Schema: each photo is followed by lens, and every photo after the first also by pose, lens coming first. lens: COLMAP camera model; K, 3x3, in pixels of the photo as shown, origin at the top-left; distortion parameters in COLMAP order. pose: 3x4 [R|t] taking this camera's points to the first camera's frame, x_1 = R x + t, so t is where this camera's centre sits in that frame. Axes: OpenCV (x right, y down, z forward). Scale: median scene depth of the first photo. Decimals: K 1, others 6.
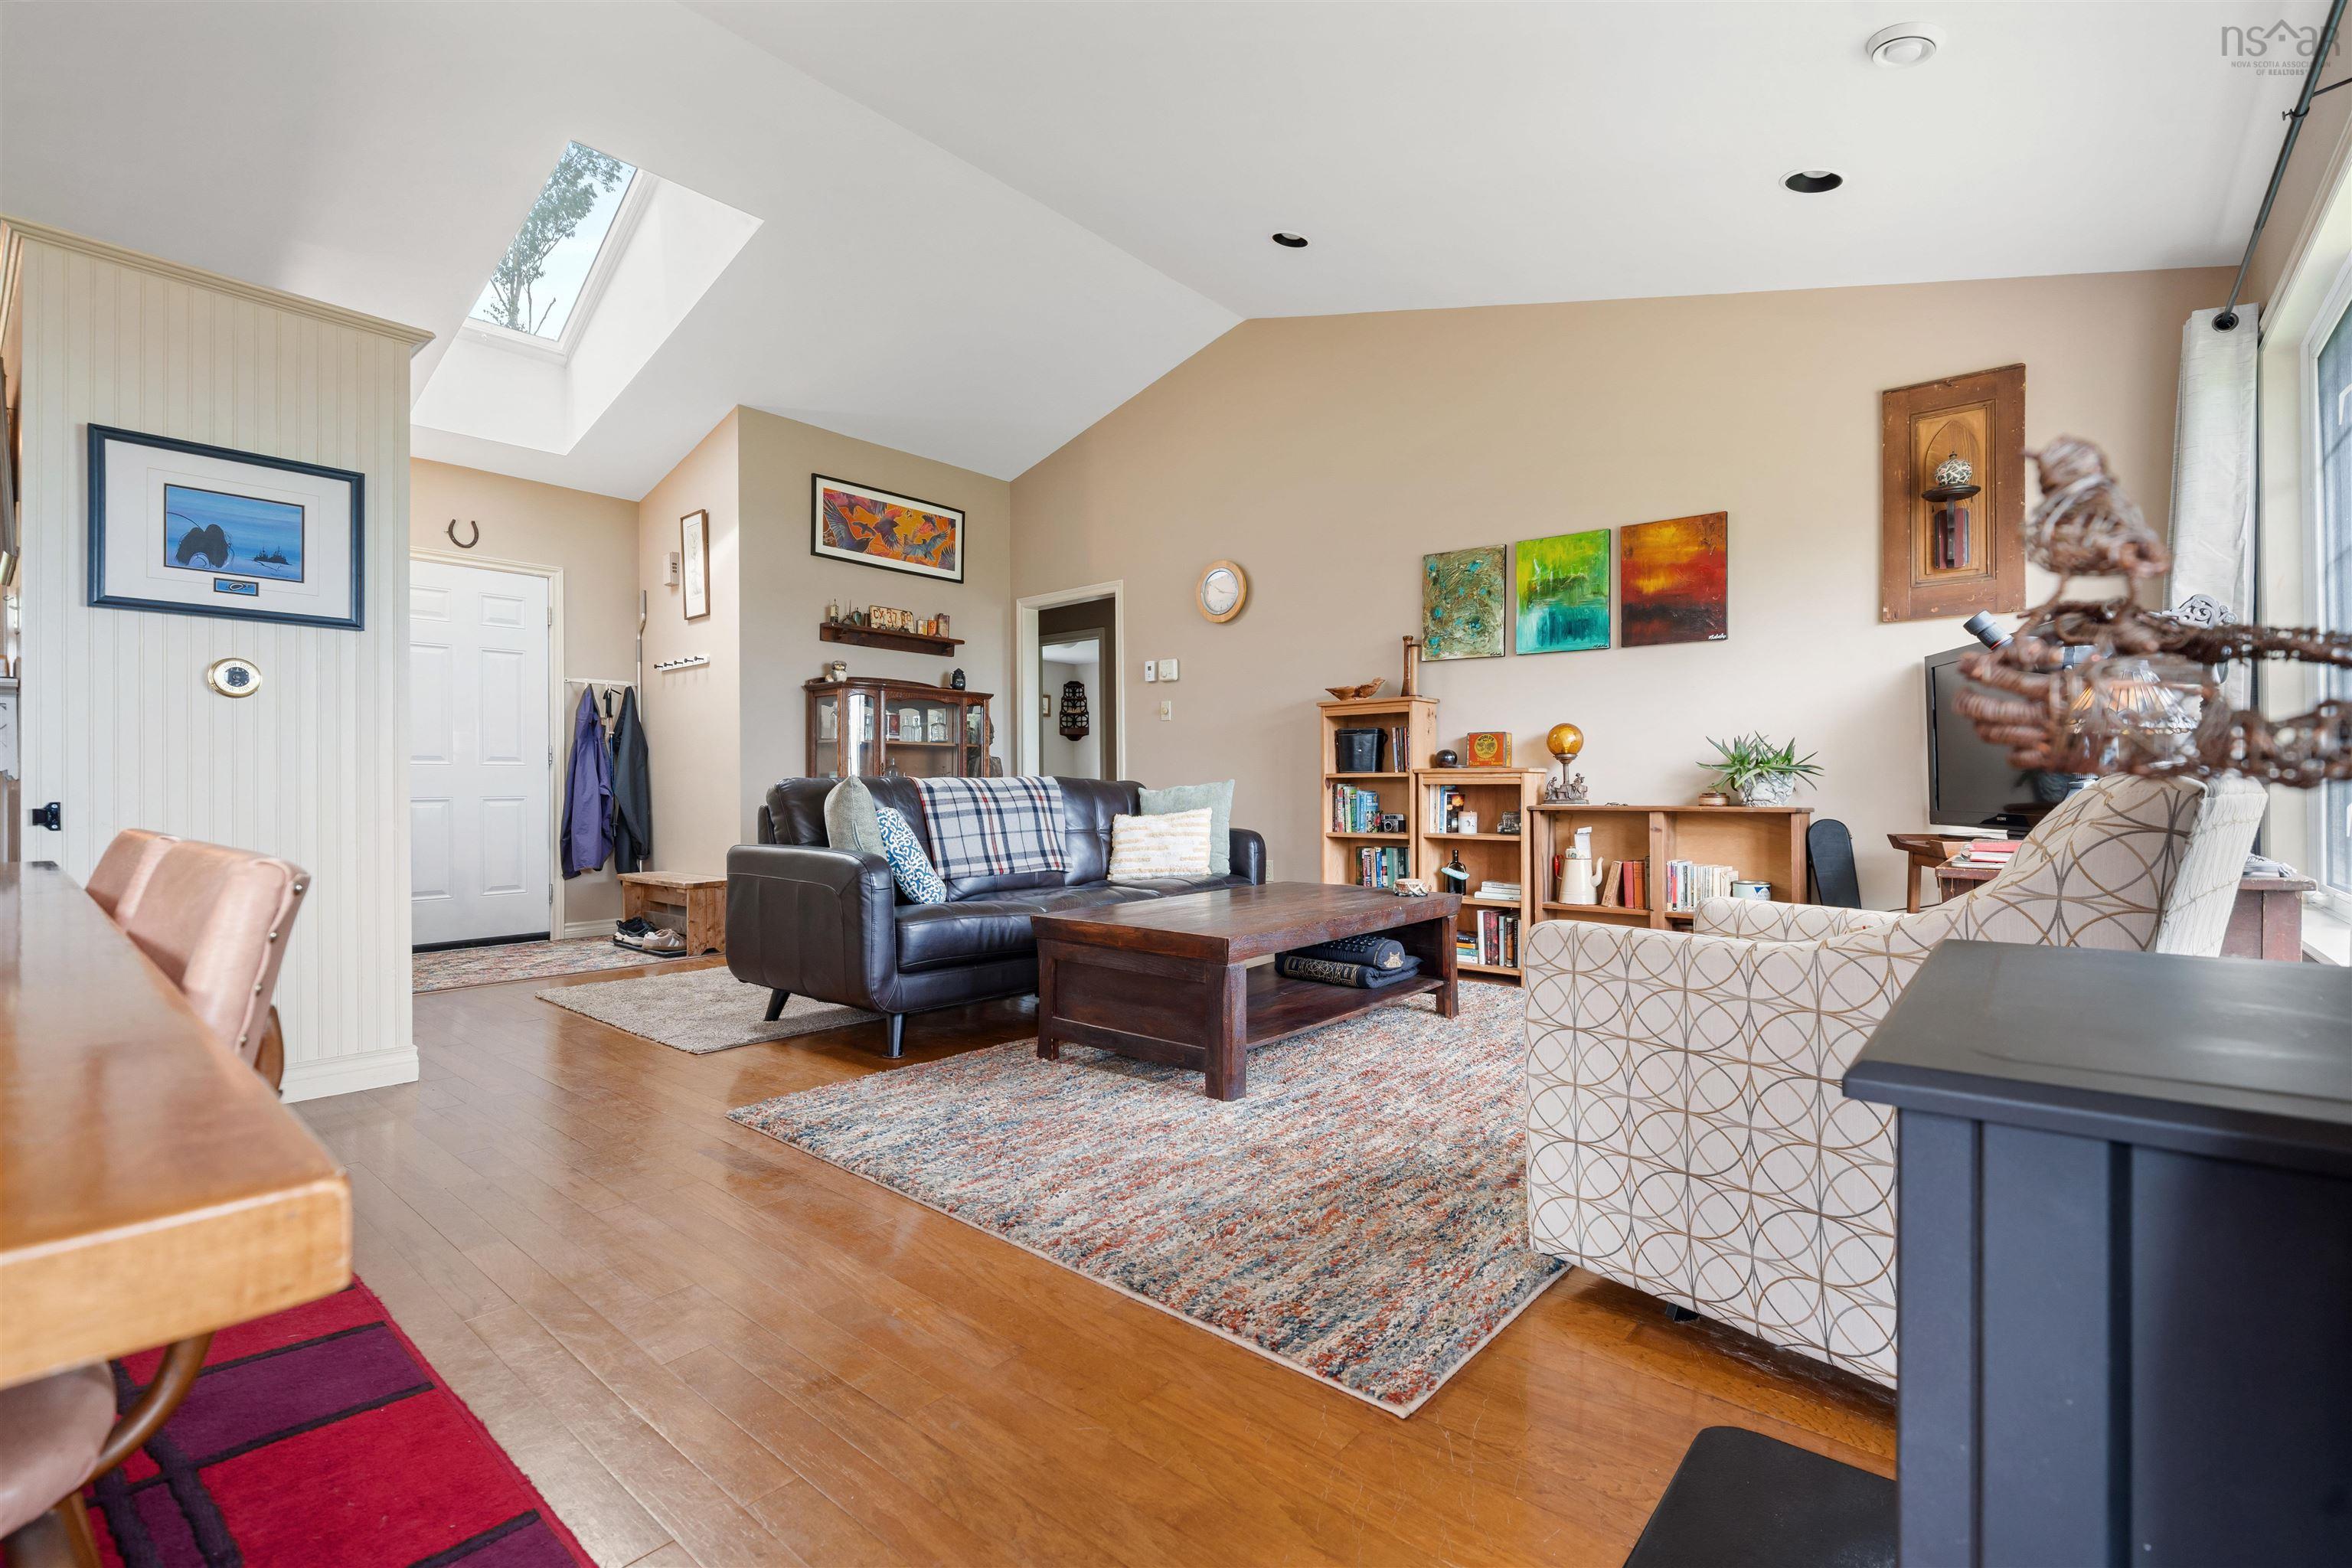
lens RADIAL K [[1029.4, 0, 1171.7], [0, 1029.4, 779.6], [0, 0, 1]] dist [0.002724, -0.000653]
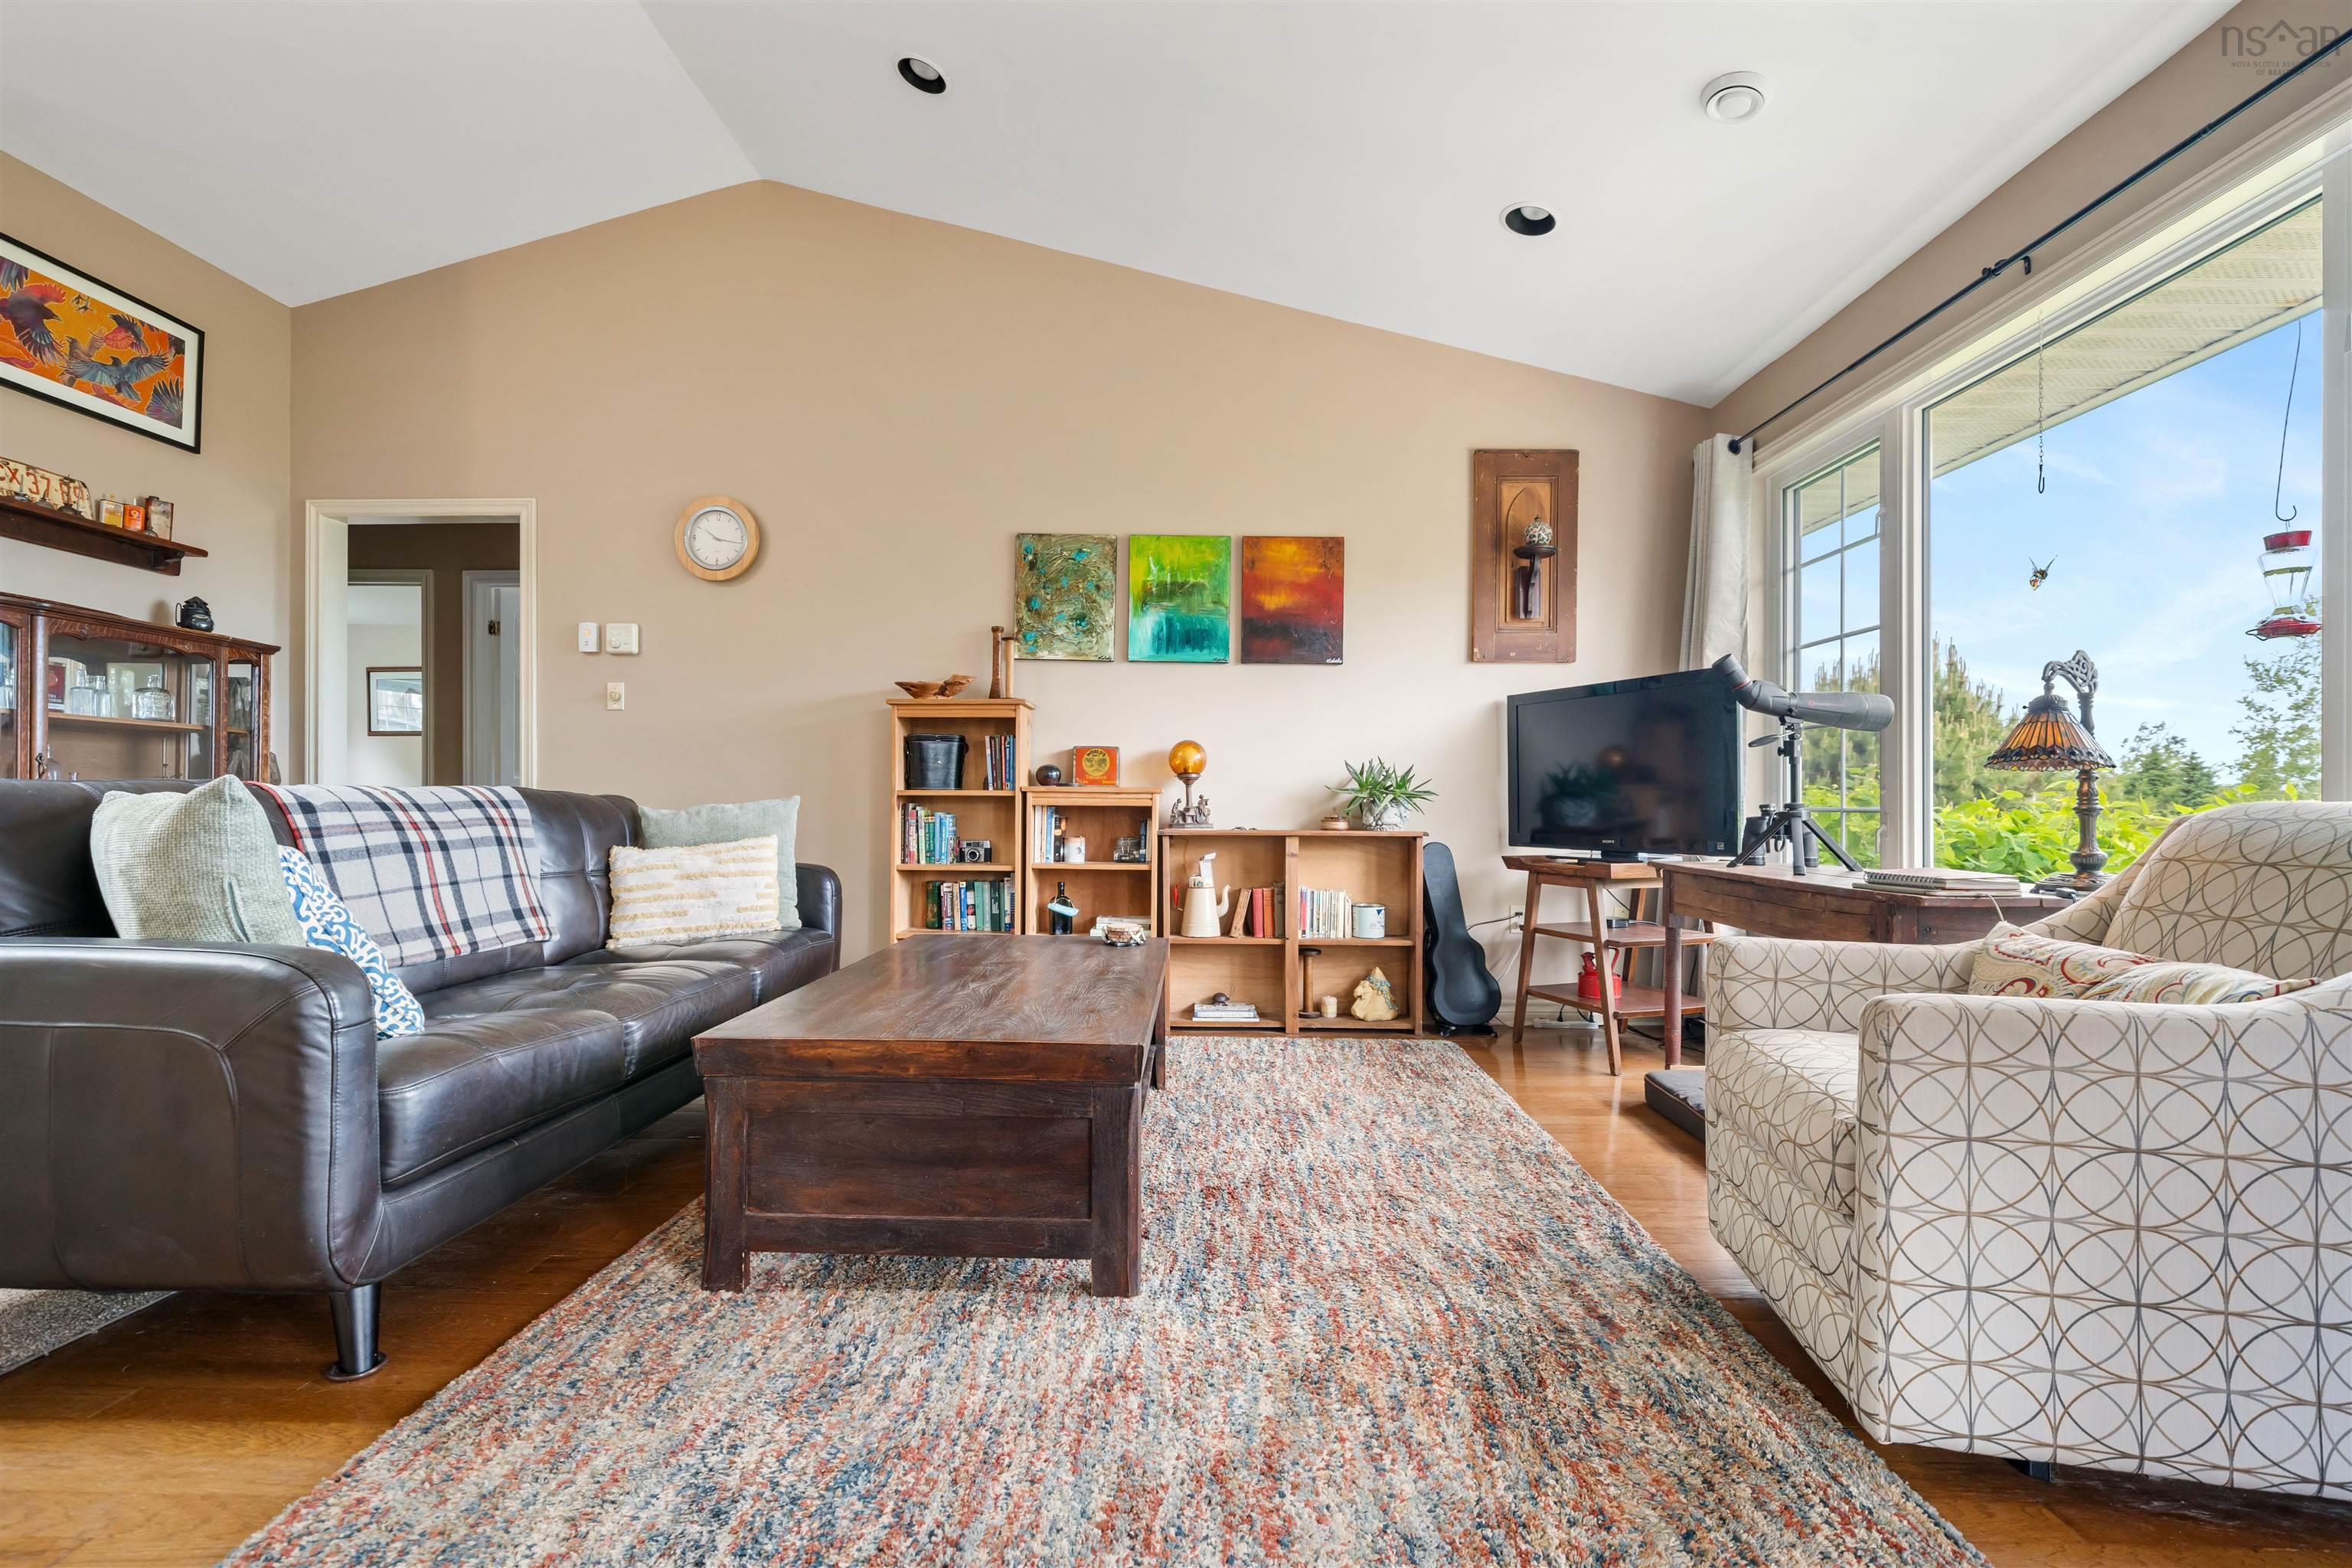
lens RADIAL K [[1029.4, 0, 1162.5], [0, 1029.4, 803.3], [0, 0, 1]] dist [0.002724, -0.000653]
pose [[0.782292, 0.010752, 0.622819, -0.219299], [-0.013752, 0.999905, 0.000011, 0.001822], [-0.622760, -0.008574, 0.782366, 0.315229]]
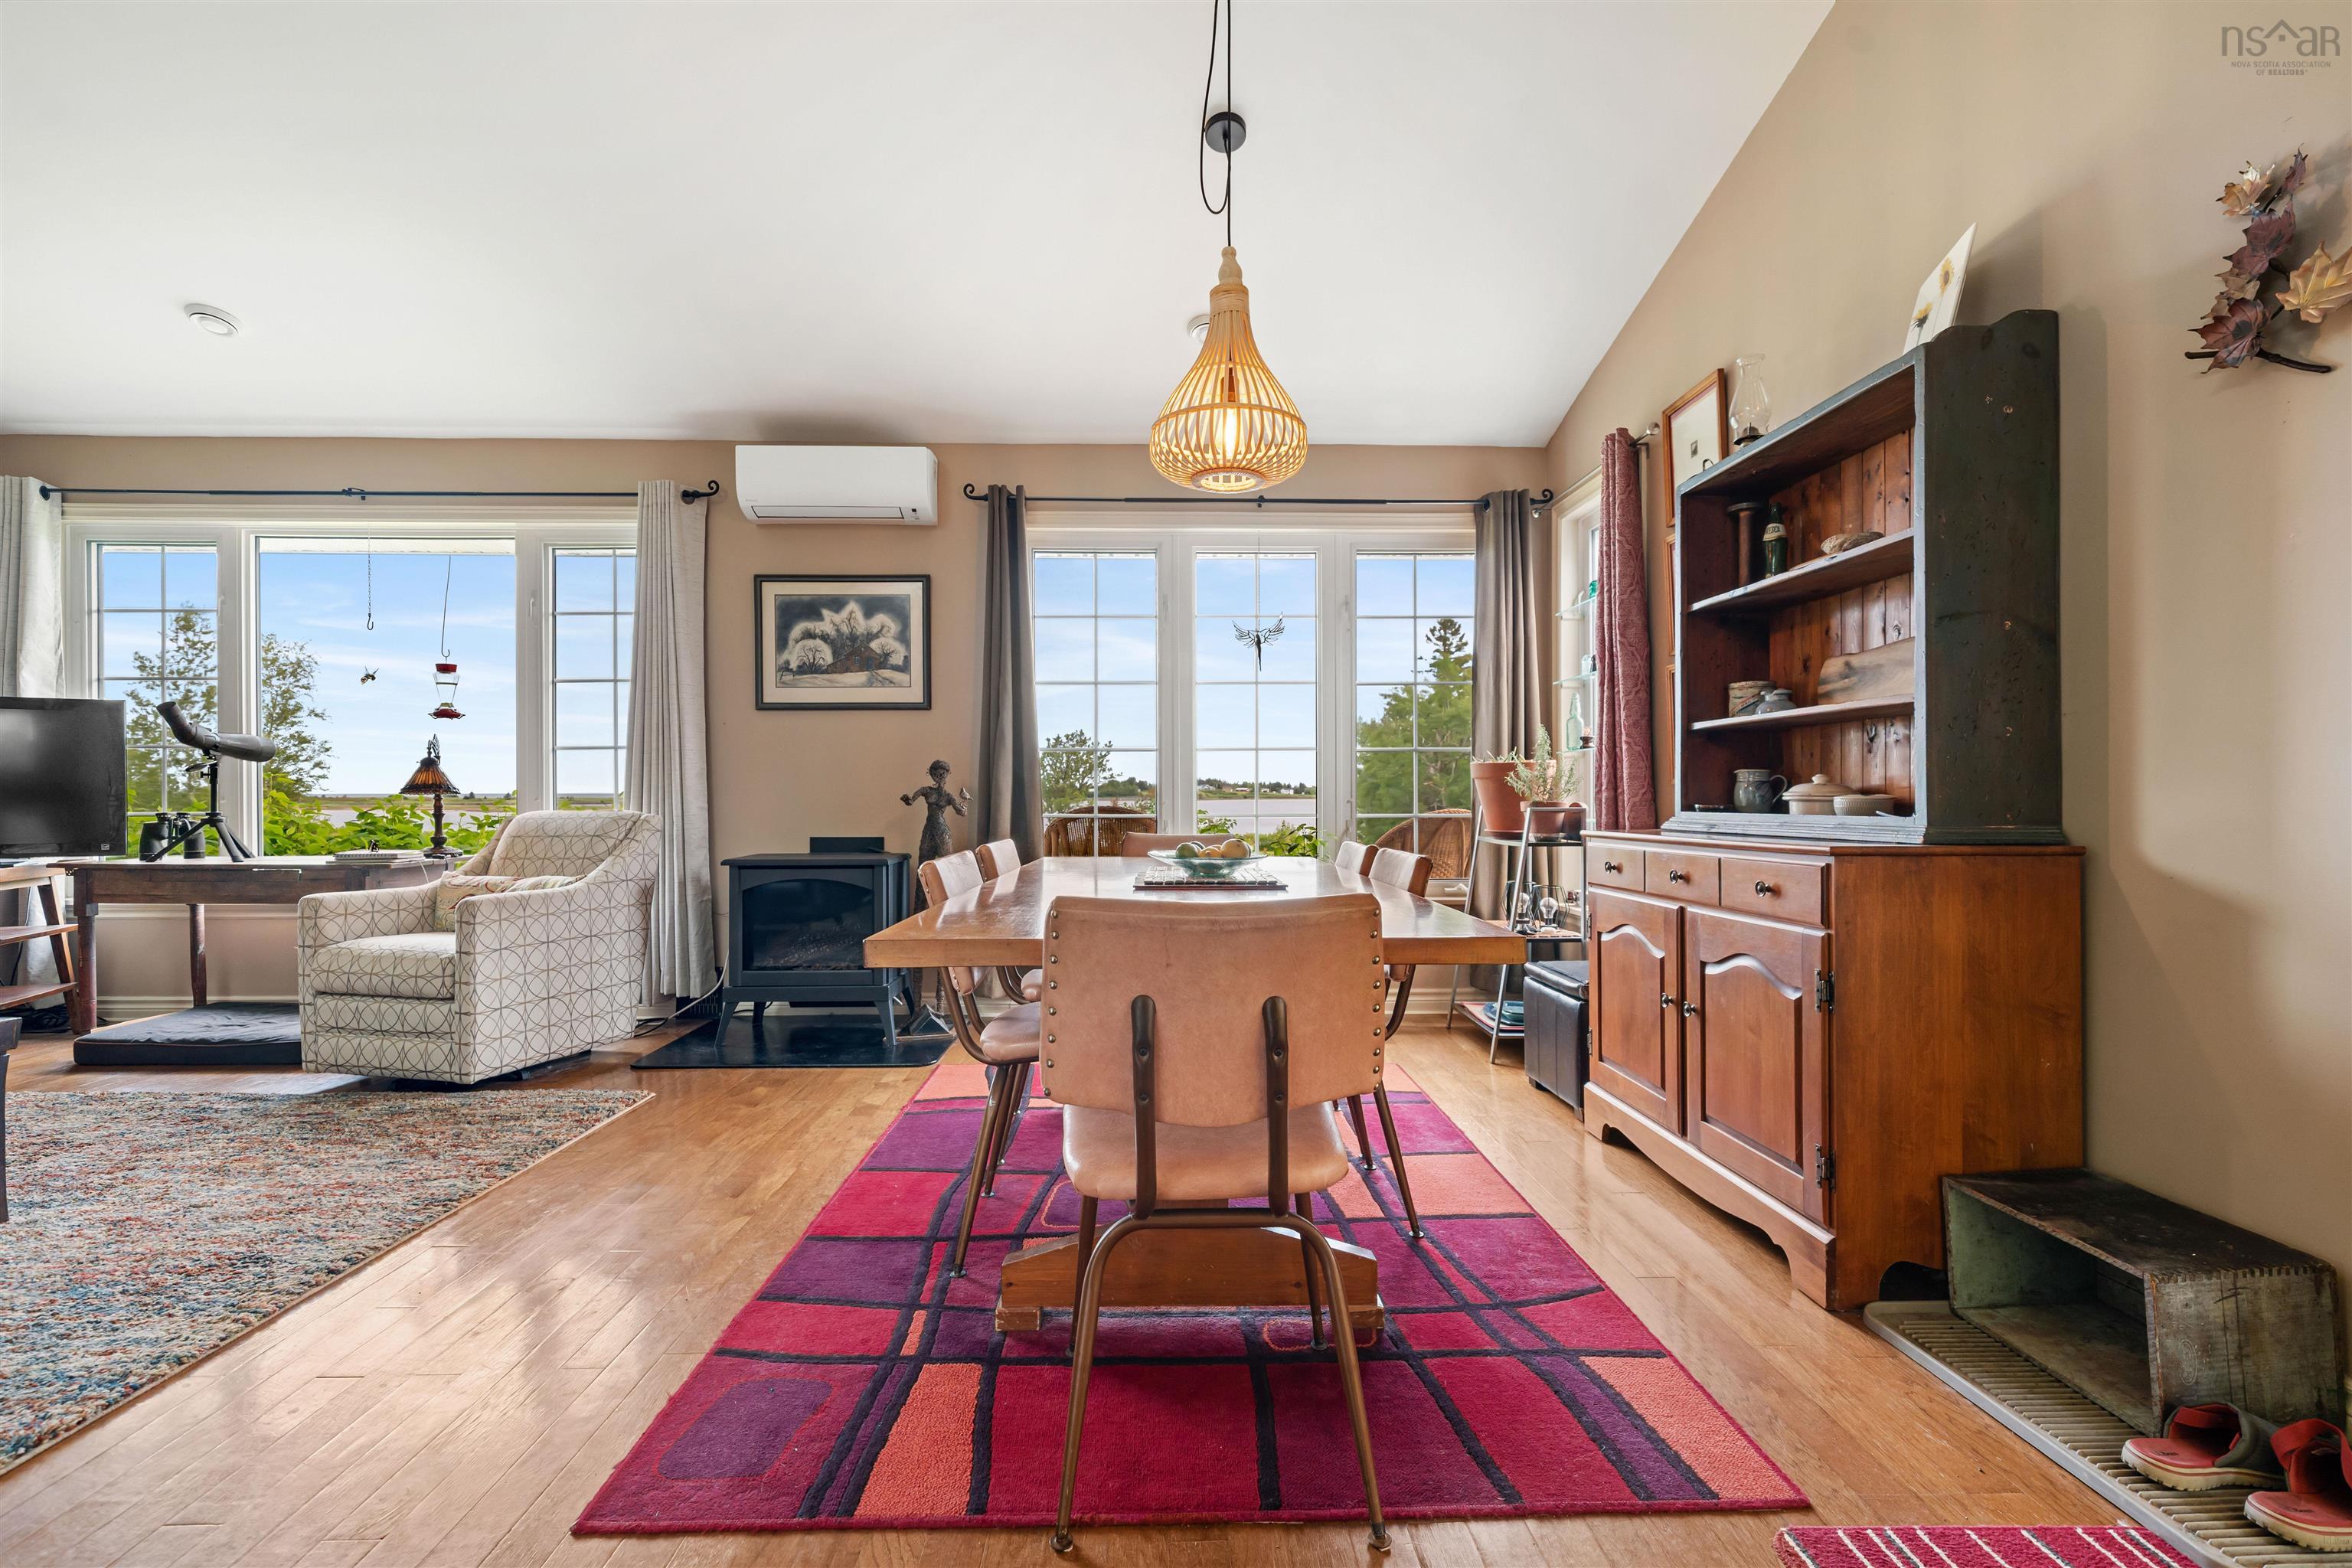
lens RADIAL K [[1029.4, 0, 1168.7], [0, 1029.4, 798.3], [0, 0, 1]] dist [0.002724, -0.000653]
pose [[-0.663696, 0.005622, 0.747981, -0.754325], [-0.000128, 0.999971, -0.007629, -0.009007], [-0.748002, -0.005159, -0.663676, 0.555617]]
